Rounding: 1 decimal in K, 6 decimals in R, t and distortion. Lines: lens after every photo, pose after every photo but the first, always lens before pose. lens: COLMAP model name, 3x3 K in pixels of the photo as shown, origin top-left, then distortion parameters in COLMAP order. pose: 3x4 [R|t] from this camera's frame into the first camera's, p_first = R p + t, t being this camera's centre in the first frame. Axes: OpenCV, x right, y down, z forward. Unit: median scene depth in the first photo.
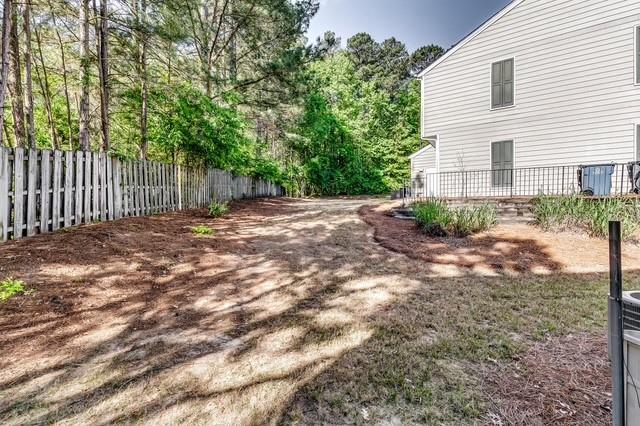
lens RADIAL K [[273.5, 0, 319.9], [0, 273.5, 210.6], [0, 0, 1]] dist [0.004324, -0.000884]
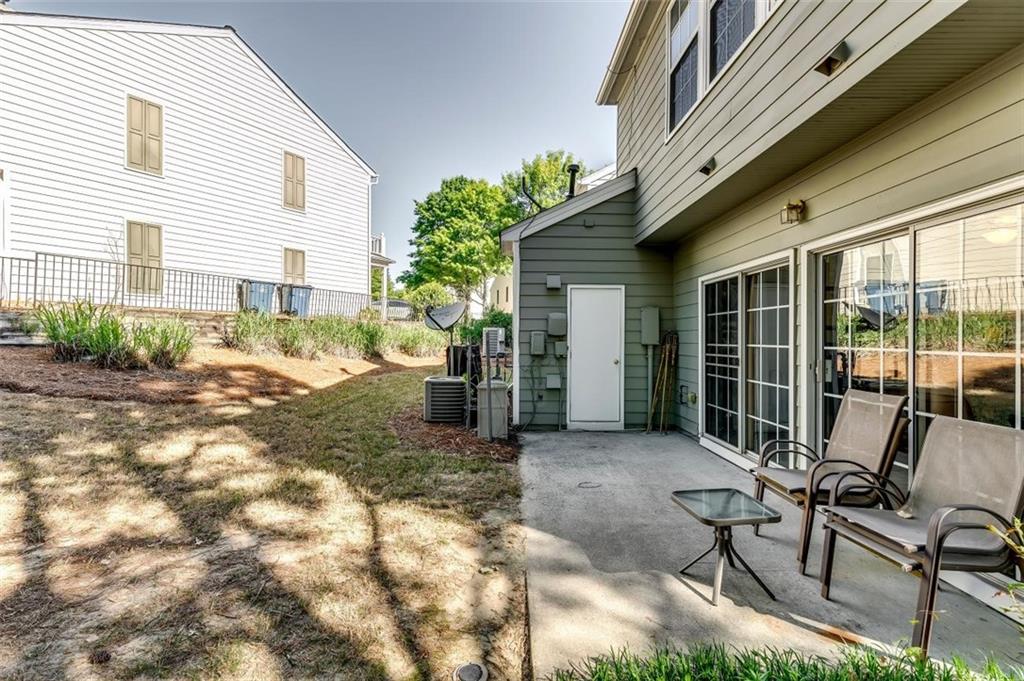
lens RADIAL K [[437.6, 0, 511.8], [0, 437.6, 336.6], [0, 0, 1]] dist [0.004324, -0.000884]
pose [[-0.006836, -0.002483, 0.999974, -0.470890], [-0.015386, 0.999879, 0.002378, 0.002466], [-0.999858, -0.015369, -0.006873, 0.147557]]
